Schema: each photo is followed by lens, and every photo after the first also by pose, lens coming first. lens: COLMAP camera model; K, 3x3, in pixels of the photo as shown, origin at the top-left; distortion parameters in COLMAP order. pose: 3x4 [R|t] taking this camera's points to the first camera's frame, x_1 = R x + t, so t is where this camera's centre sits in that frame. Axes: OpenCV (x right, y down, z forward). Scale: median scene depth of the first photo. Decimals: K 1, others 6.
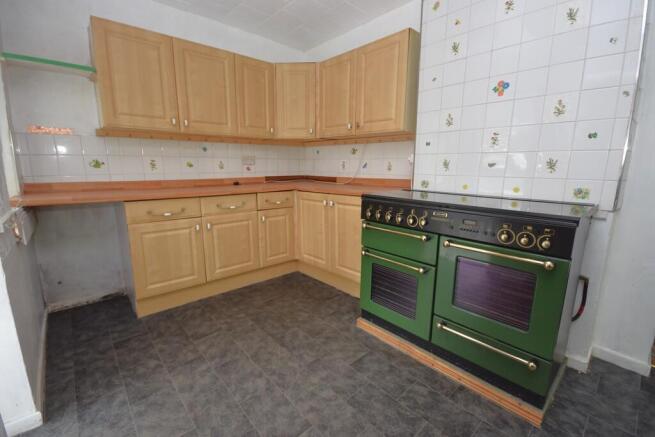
lens RADIAL K [[289.1, 0, 328.2], [0, 289.1, 219.8], [0, 0, 1]] dist [-0.009234, -0.001062]
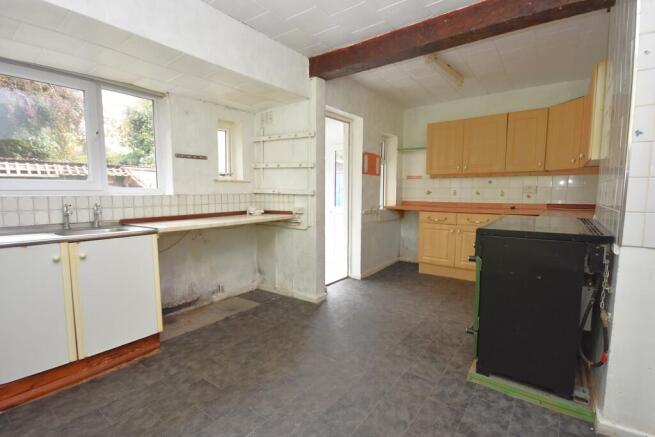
lens RADIAL K [[289.1, 0, 327.8], [0, 289.1, 217.6], [0, 0, 1]] dist [-0.009234, -0.001062]
pose [[0.207891, 0.080827, -0.974807, 0.958135], [-0.185757, 0.981707, 0.041784, 0.015490], [0.960352, 0.172390, 0.219102, -0.041941]]
